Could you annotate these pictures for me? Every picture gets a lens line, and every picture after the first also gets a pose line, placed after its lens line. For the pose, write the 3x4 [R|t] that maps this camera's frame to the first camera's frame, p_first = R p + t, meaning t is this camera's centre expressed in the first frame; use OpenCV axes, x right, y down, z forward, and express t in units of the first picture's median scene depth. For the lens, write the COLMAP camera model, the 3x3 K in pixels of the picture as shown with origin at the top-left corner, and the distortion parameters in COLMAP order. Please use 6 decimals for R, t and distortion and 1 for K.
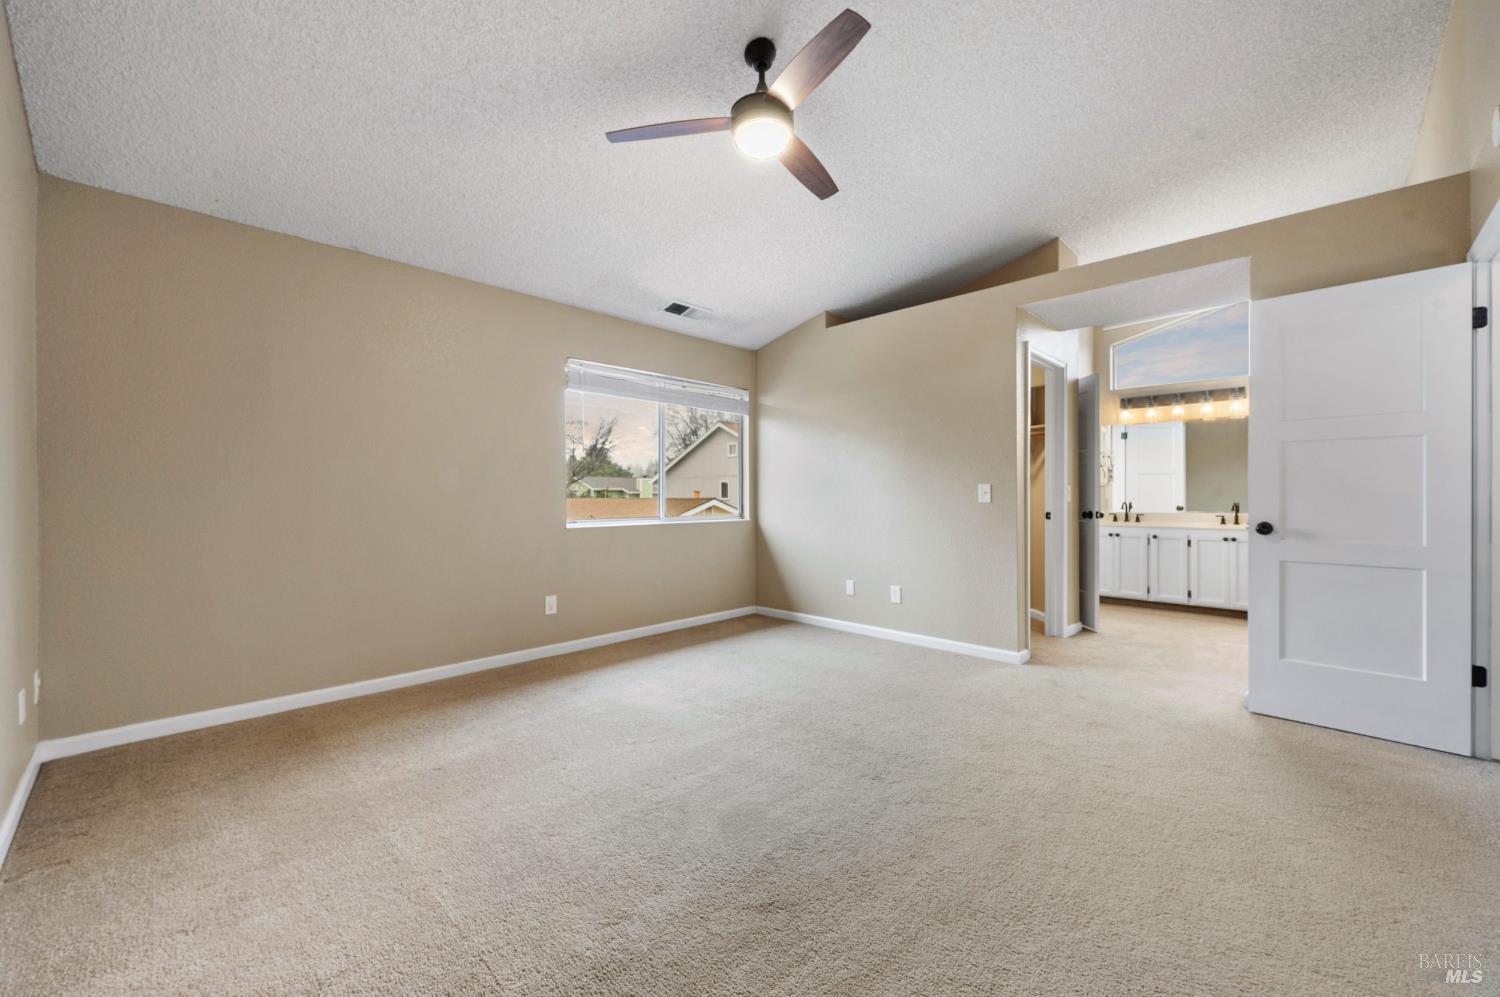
lens RADIAL K [[592.7, 0, 753.2], [0, 592.7, 493.6], [0, 0, 1]] dist [-0.003490, 0.001331]
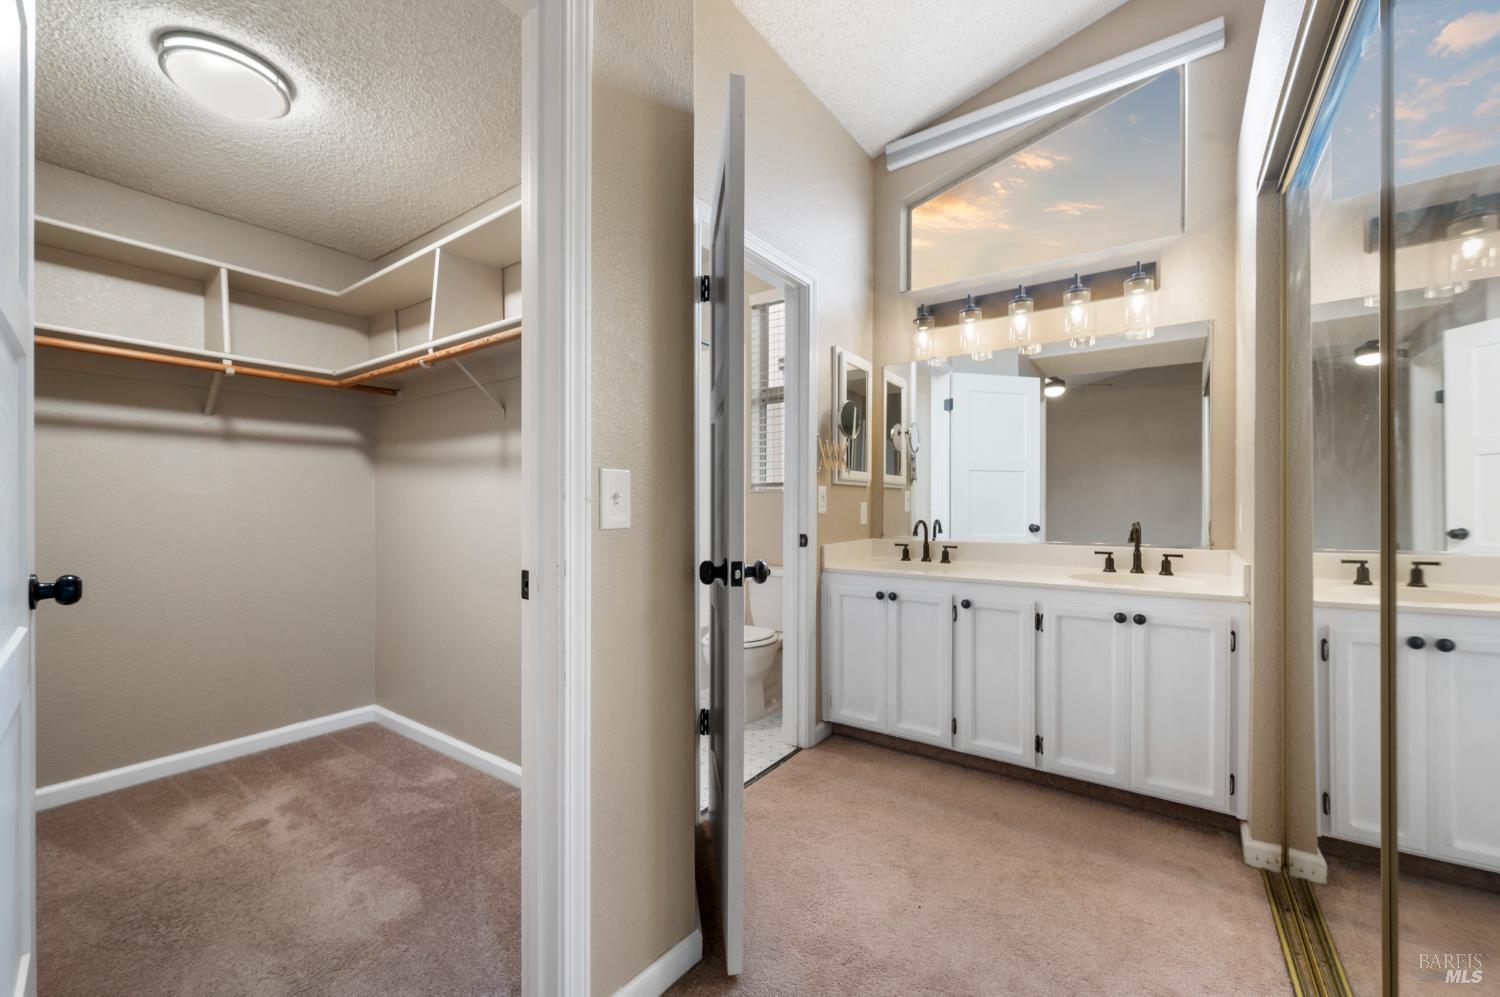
lens RADIAL K [[592.7, 0, 751.9], [0, 592.7, 504.0], [0, 0, 1]] dist [-0.003490, 0.001331]
pose [[0.987842, 0.005633, 0.155358, 0.456946], [-0.005458, 0.999984, -0.001548, 0.002809], [-0.155364, 0.000682, 0.987857, 0.599921]]
